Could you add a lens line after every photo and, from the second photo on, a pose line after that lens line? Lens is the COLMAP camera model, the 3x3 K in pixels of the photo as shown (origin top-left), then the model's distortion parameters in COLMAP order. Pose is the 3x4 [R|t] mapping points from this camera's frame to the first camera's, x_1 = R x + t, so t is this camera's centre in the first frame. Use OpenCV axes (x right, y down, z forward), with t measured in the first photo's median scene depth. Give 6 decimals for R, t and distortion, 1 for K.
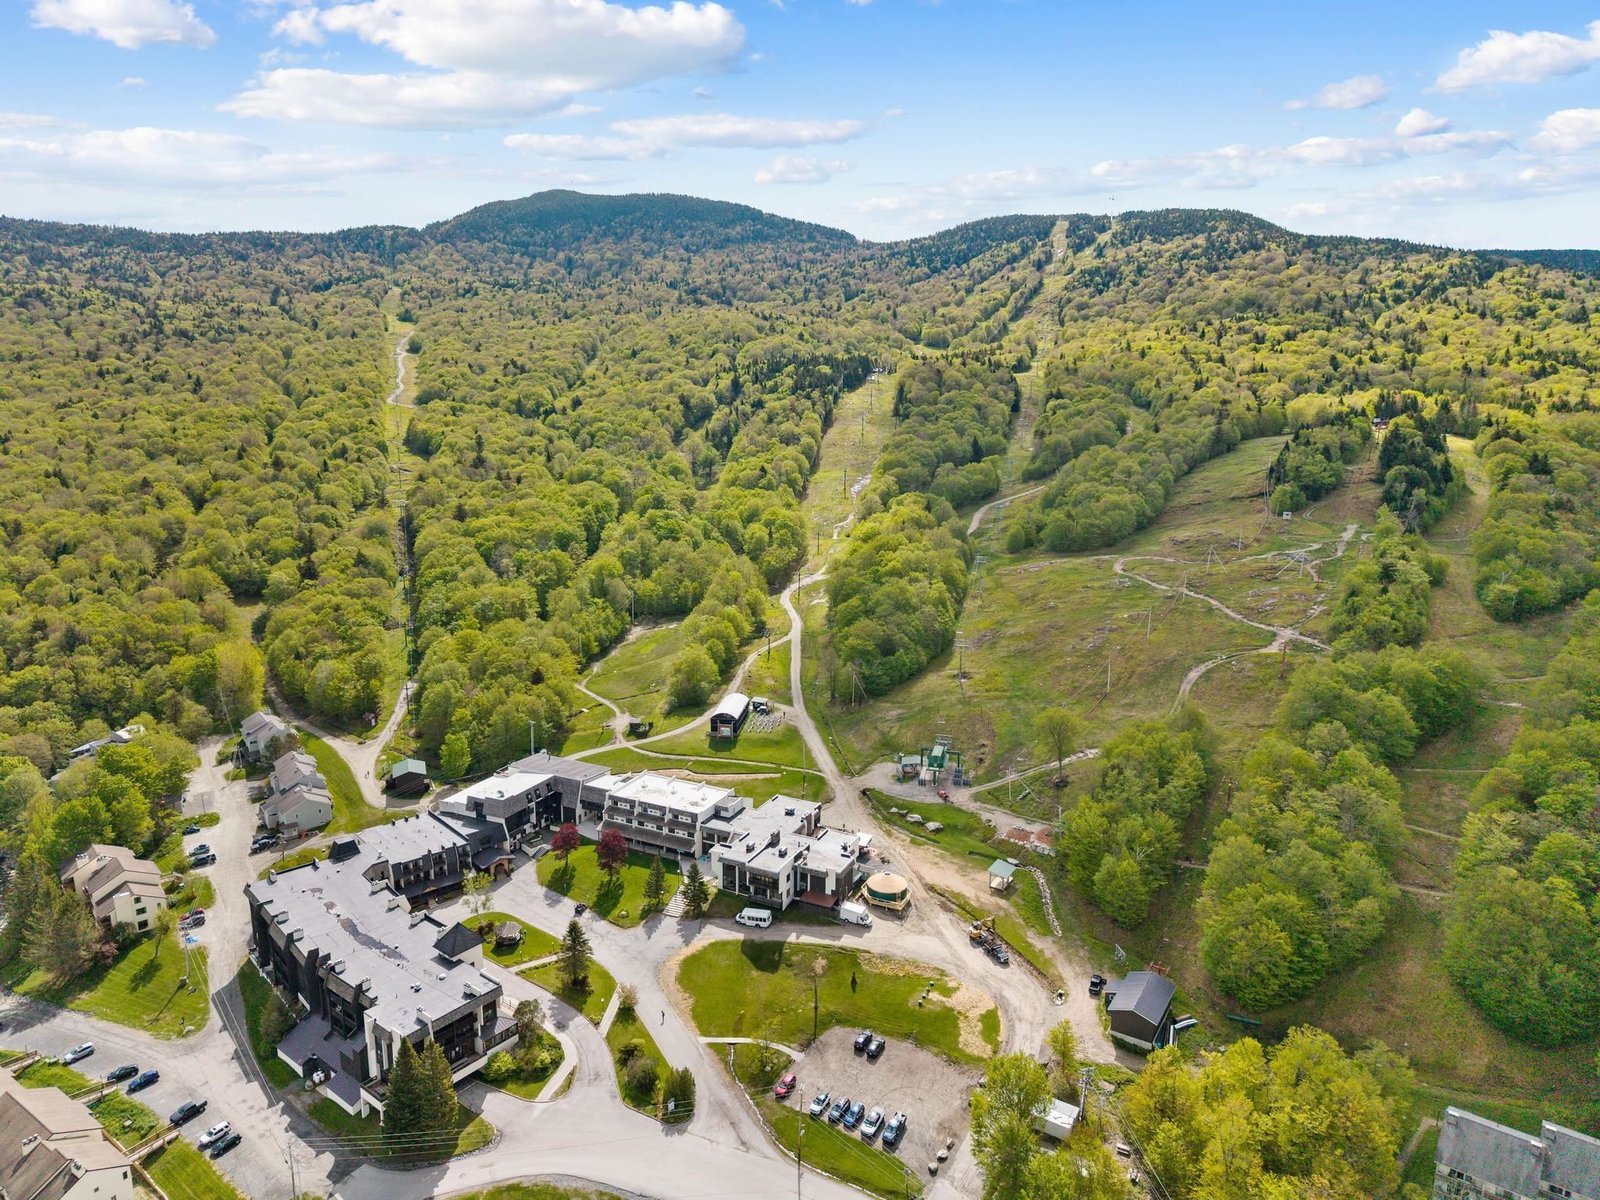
lens RADIAL K [[1067.9, 0, 796.5], [0, 1067.9, 600.7], [0, 0, 1]] dist [0.020185, -0.019990]
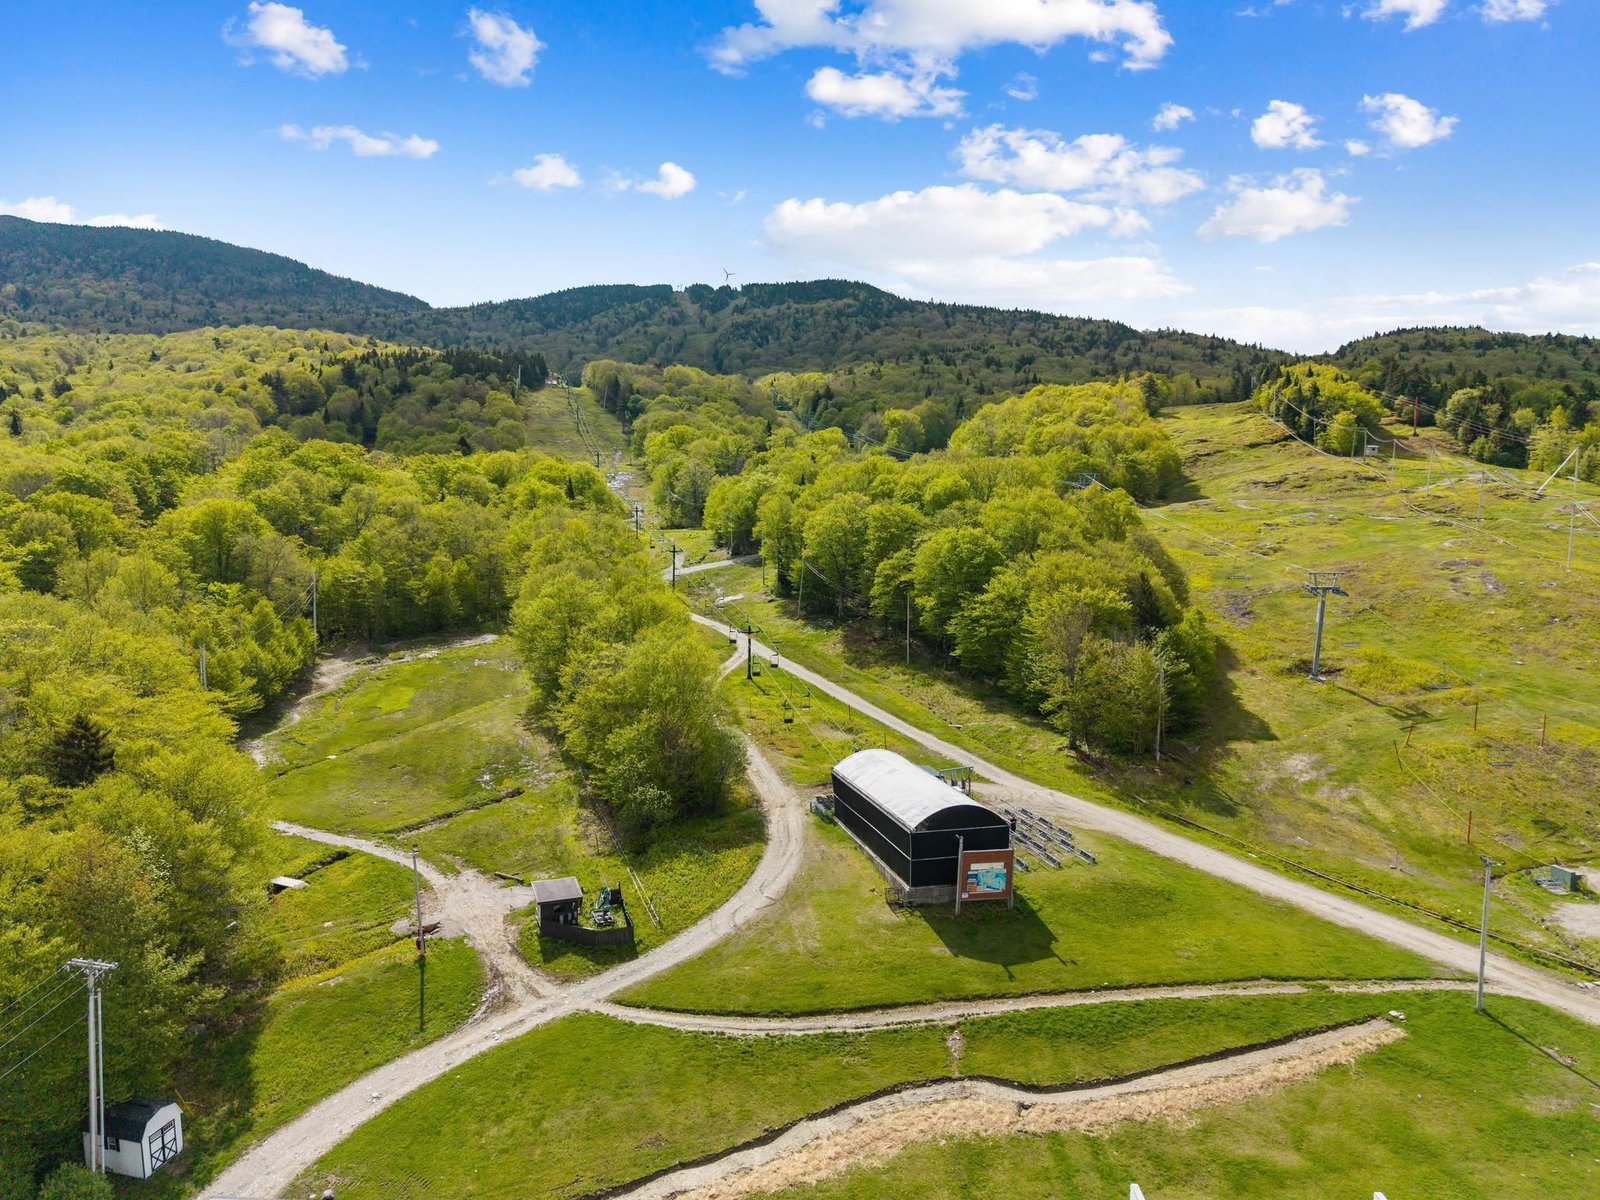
lens RADIAL K [[1082.9, 0, 794.0], [0, 1082.9, 606.6], [0, 0, 1]] dist [0.024088, -0.026639]
pose [[0.914039, -0.034886, 0.404123, -0.061306], [0.085741, 0.990399, -0.108433, 0.024455], [-0.396461, 0.133762, 0.908255, 0.227660]]
